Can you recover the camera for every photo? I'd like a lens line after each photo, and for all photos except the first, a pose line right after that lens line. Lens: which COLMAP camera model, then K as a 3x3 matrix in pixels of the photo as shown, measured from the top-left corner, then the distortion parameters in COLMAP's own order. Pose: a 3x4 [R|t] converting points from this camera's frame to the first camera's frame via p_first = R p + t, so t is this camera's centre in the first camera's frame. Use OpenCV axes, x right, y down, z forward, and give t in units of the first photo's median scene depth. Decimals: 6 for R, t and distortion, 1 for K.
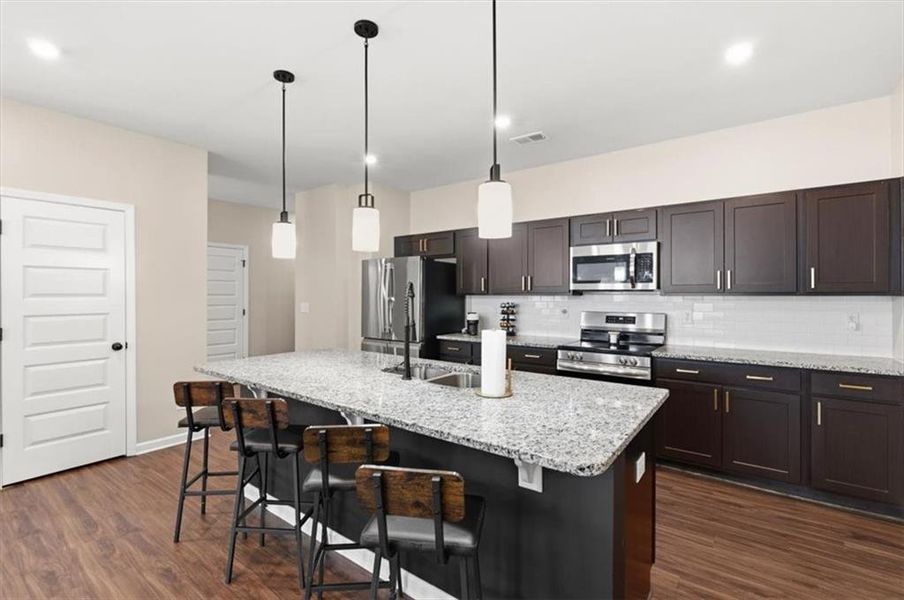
lens RADIAL K [[414.5, 0, 446.9], [0, 414.5, 296.3], [0, 0, 1]] dist [-0.003891, 0.000538]
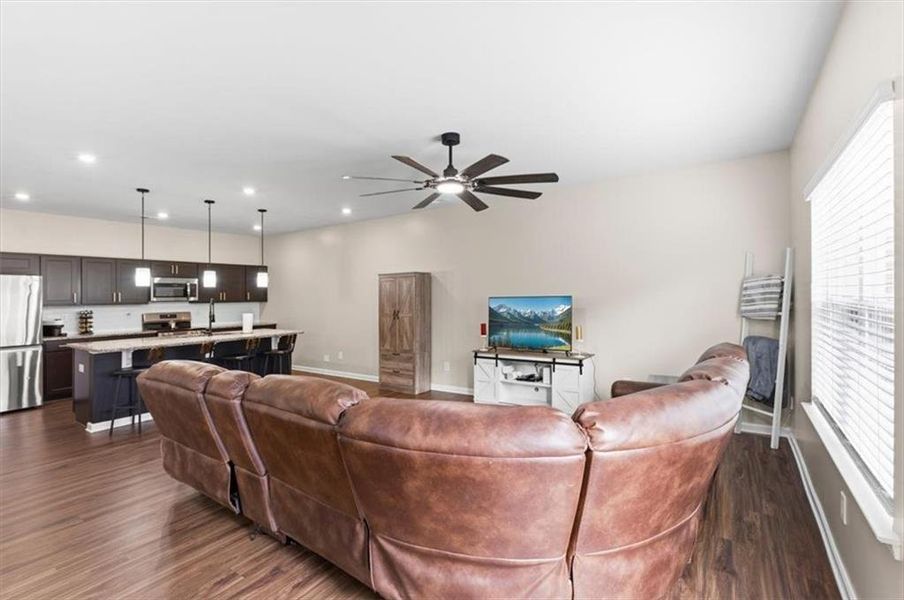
lens RADIAL K [[414.5, 0, 446.9], [0, 414.5, 296.3], [0, 0, 1]] dist [-0.003891, 0.000538]
pose [[-0.044051, -0.001113, 0.999029, -1.712533], [0.017183, 0.999851, 0.001871, -0.019915], [-0.998882, 0.017249, -0.044025, -0.234720]]
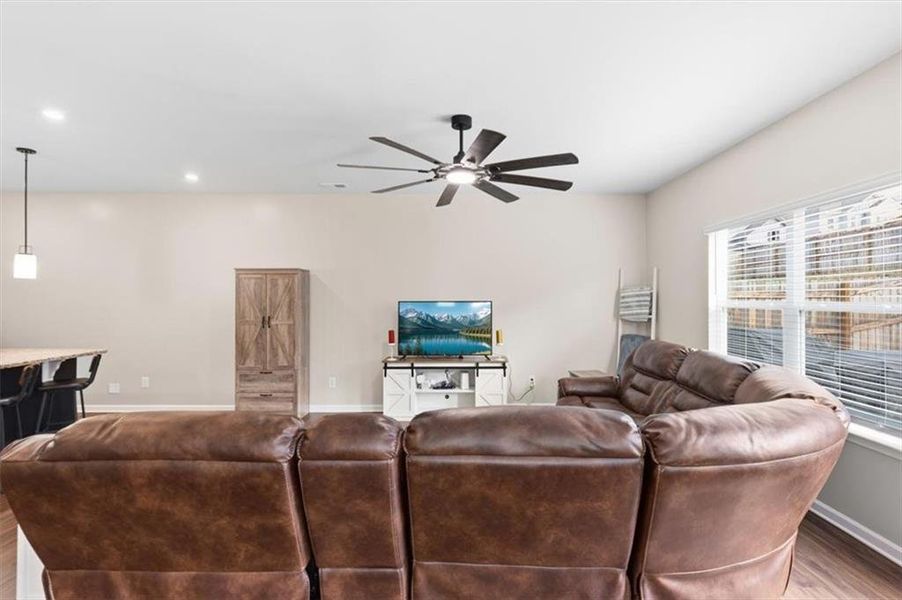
lens RADIAL K [[419.1, 0, 469.1], [0, 419.1, 298.4], [0, 0, 1]] dist [-0.012385, 0.000178]
pose [[-0.615403, 0.000548, 0.788212, -1.440233], [-0.001470, 0.999997, -0.001842, -0.017845], [-0.788211, -0.002292, -0.615401, 0.229445]]
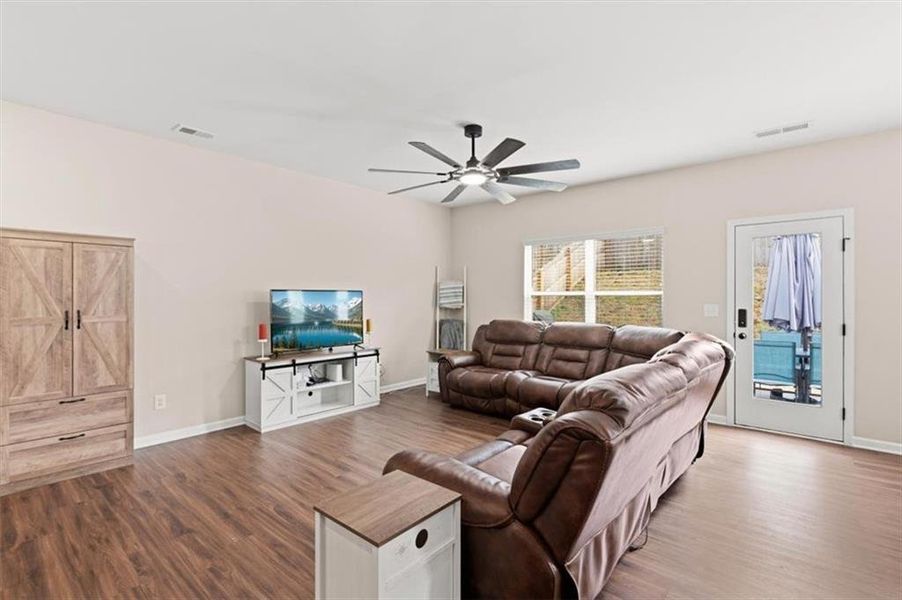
lens RADIAL K [[413.6, 0, 445.9], [0, 413.6, 296.3], [0, 0, 1]] dist [-0.003891, 0.000538]
pose [[-0.997088, -0.005634, 0.076057, -0.768015], [-0.005678, 0.999984, -0.000361, 0.006442], [-0.076054, -0.000792, -0.997103, 0.696617]]
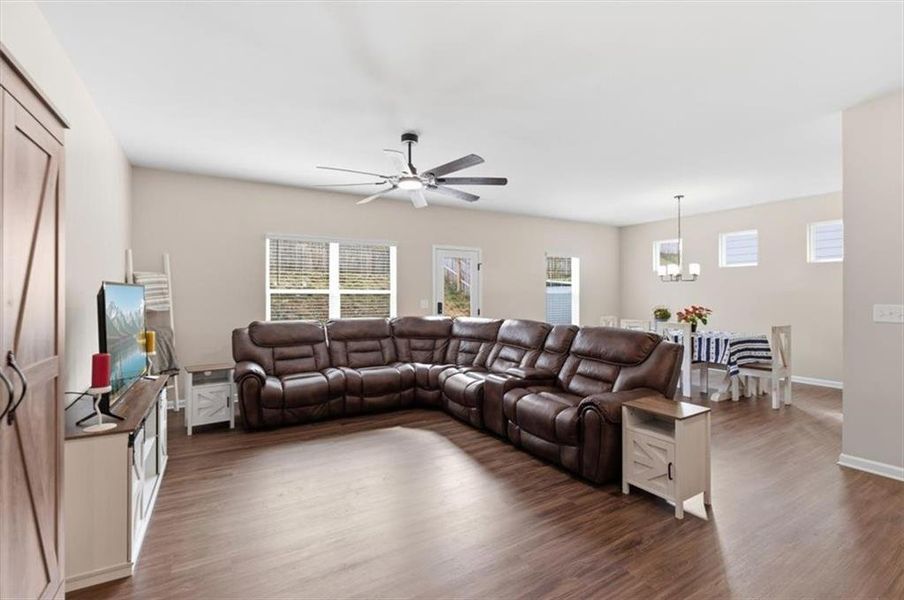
lens RADIAL K [[414.5, 0, 446.9], [0, 414.5, 296.3], [0, 0, 1]] dist [-0.003891, 0.000538]
pose [[-0.385001, -0.001405, -0.922915, 0.171439], [-0.001236, 0.999999, -0.001006, 0.012211], [0.922915, 0.000753, -0.385002, 0.204649]]
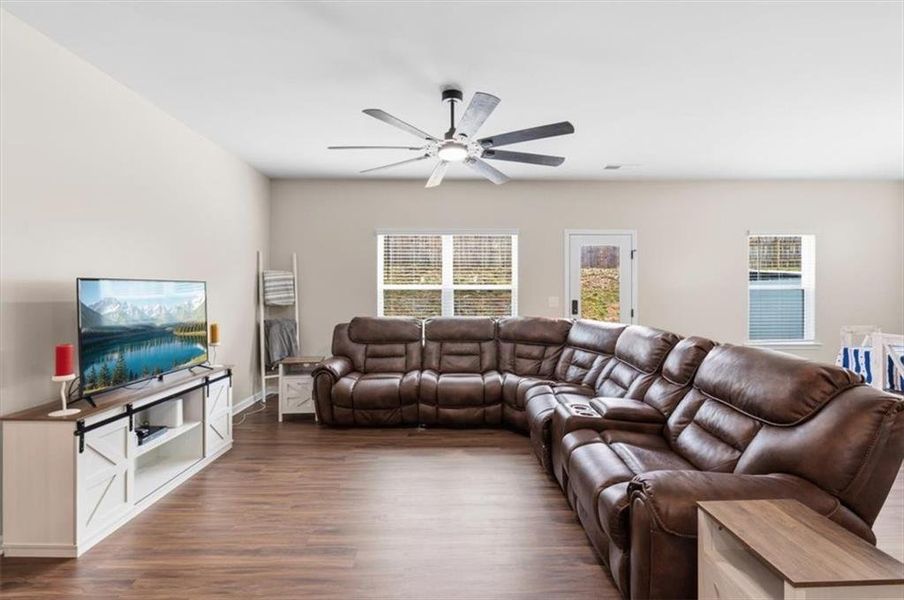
lens RADIAL K [[417.4, 0, 446.2], [0, 417.4, 291.4], [0, 0, 1]] dist [-0.002525, 0.000447]
pose [[-0.791064, -0.004658, -0.611715, -0.226197], [-0.004389, 0.999988, -0.001938, 0.010600], [0.611717, 0.001152, -0.791076, 0.377666]]
